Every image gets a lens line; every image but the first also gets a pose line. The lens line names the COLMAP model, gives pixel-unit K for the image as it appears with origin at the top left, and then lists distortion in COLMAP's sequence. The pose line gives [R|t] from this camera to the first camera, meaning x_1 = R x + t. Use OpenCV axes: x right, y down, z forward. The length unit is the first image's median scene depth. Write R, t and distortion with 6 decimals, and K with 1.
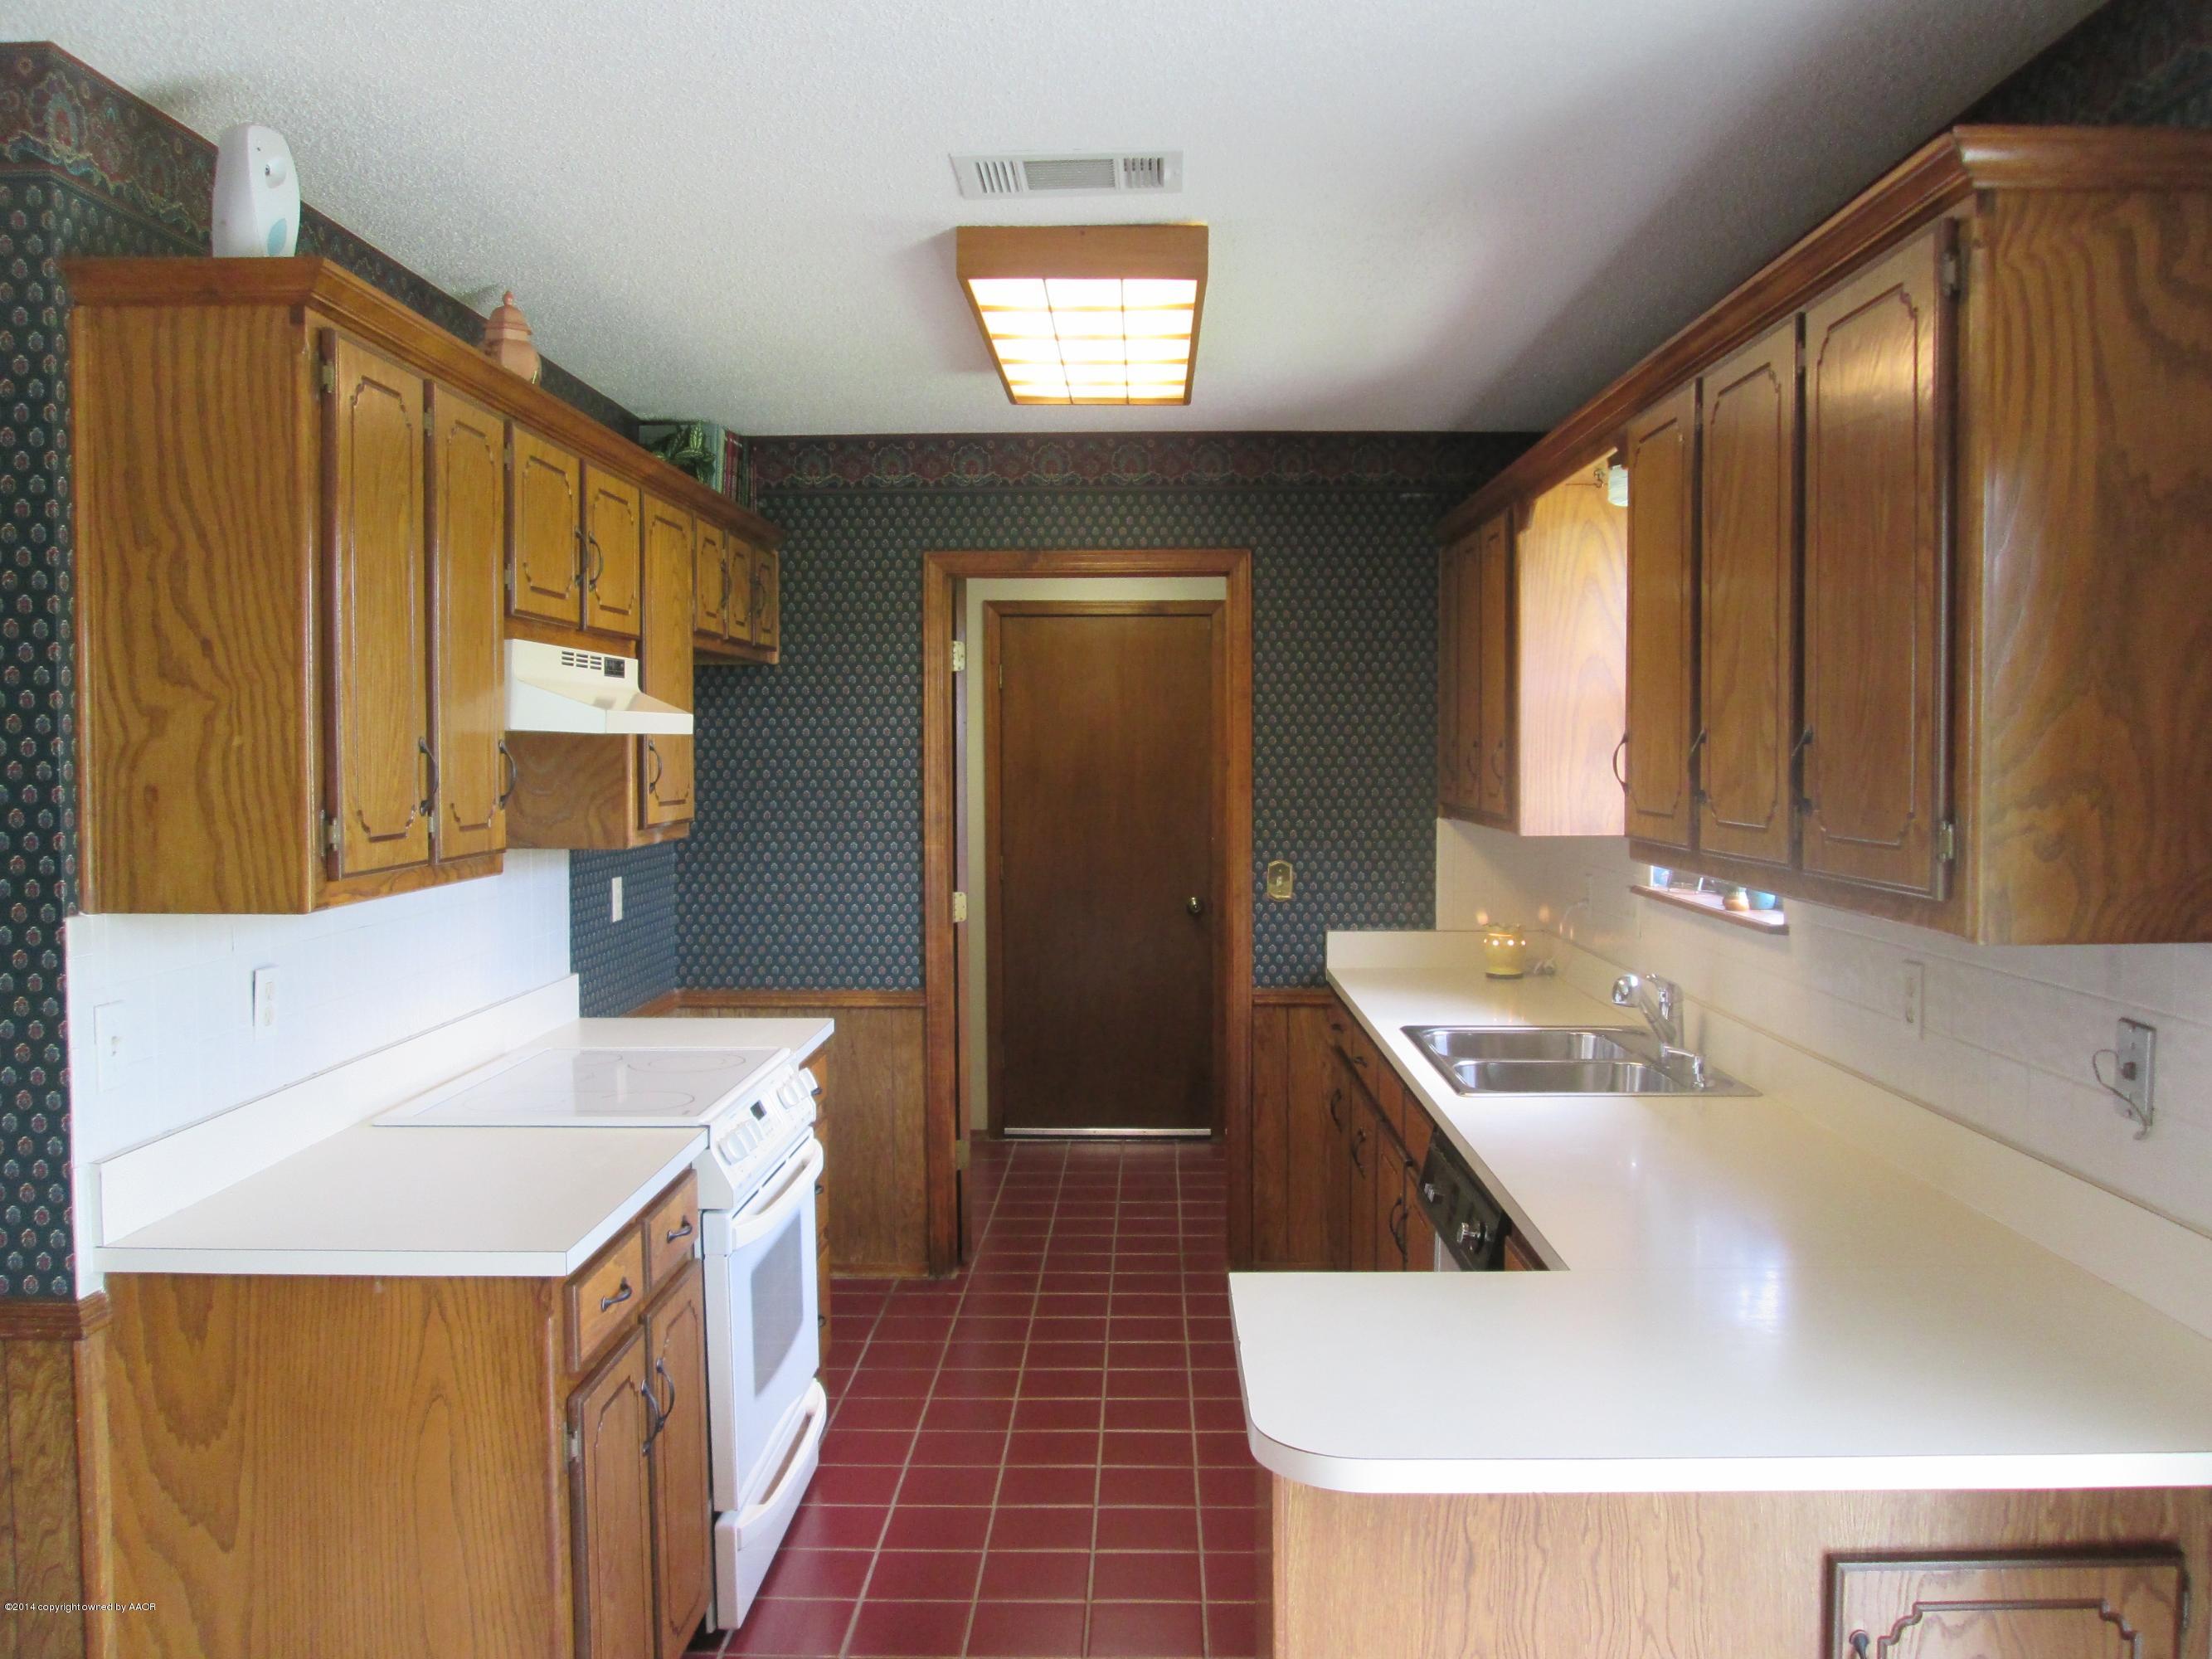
lens RADIAL K [[1818.2, 0, 1117.1], [0, 1818.2, 824.8], [0, 0, 1]] dist [-0.072870, 0.043075]
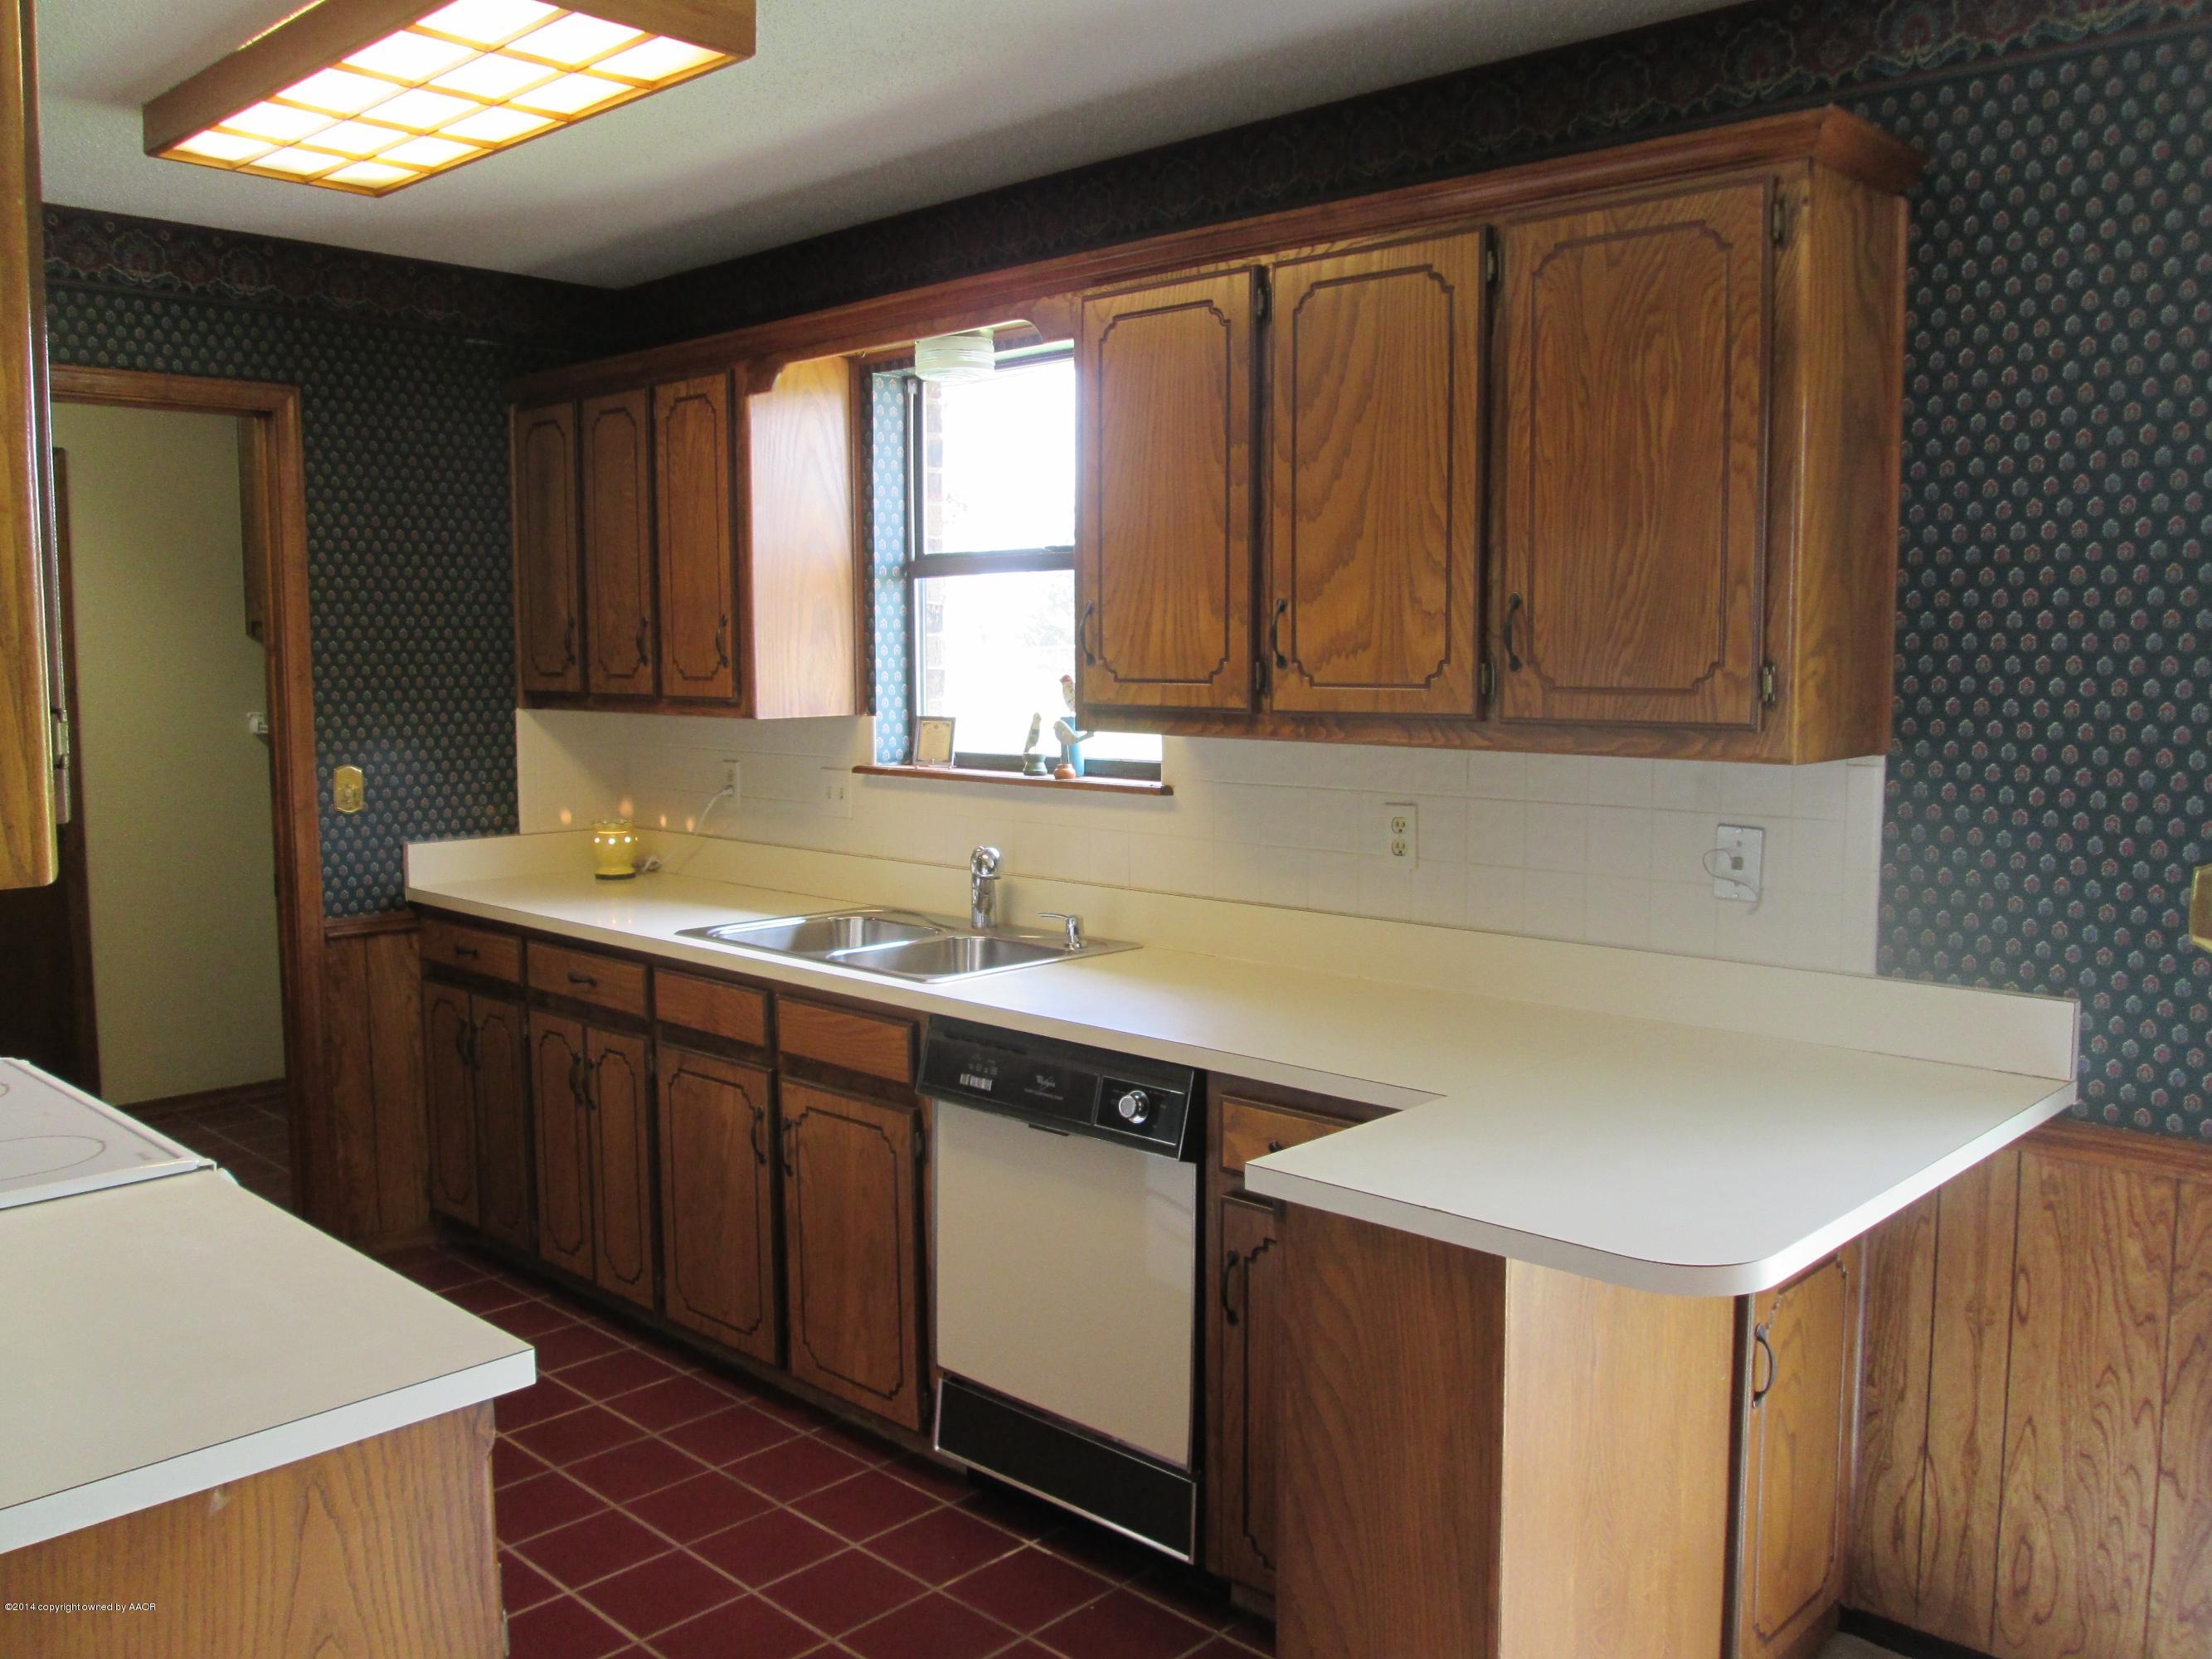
lens RADIAL K [[1815.3, 0, 1136.0], [0, 1815.3, 826.7], [0, 0, 1]] dist [-0.076030, 0.052737]
pose [[0.675792, -0.072034, 0.733564, -0.461929], [0.031513, 0.997127, 0.068884, 0.004461], [-0.736418, -0.023434, 0.676121, 0.290828]]
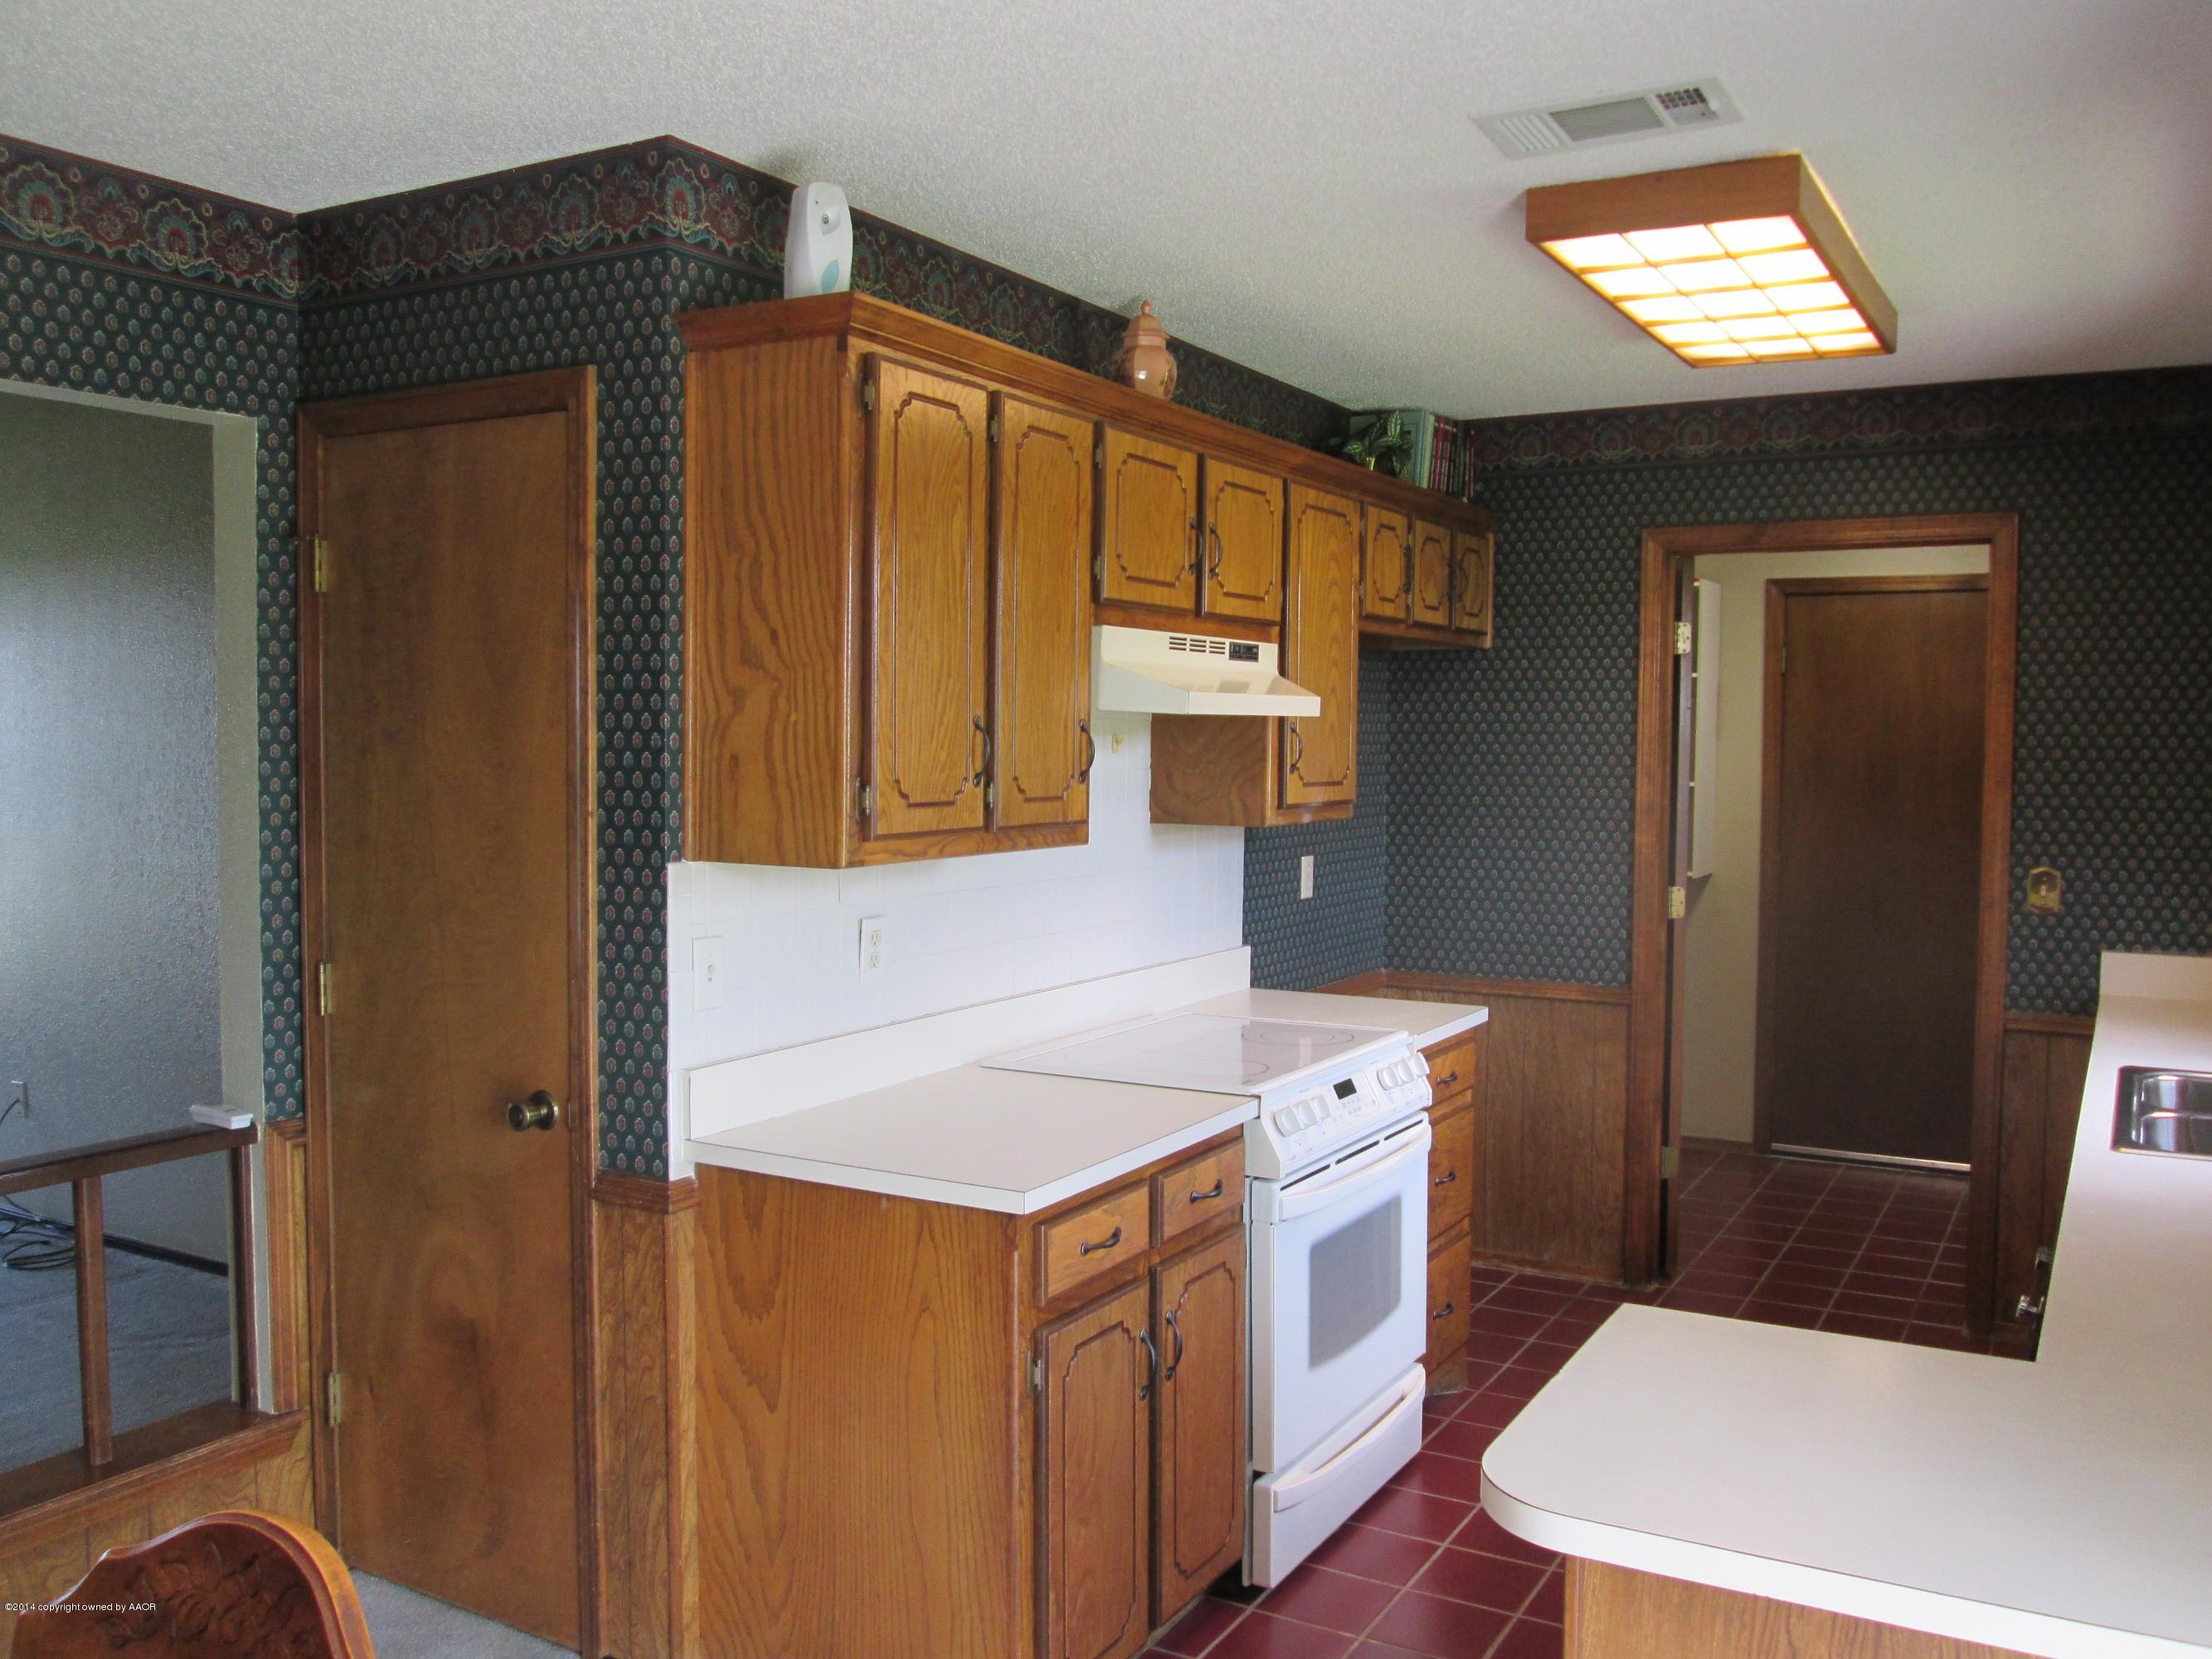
lens RADIAL K [[1818.2, 0, 1117.1], [0, 1818.2, 824.8], [0, 0, 1]] dist [-0.072870, 0.043075]
pose [[0.875450, 0.031634, -0.482273, 0.191147], [-0.028773, 0.999497, 0.013330, 0.000923], [0.482452, 0.002207, 0.875920, 0.055264]]
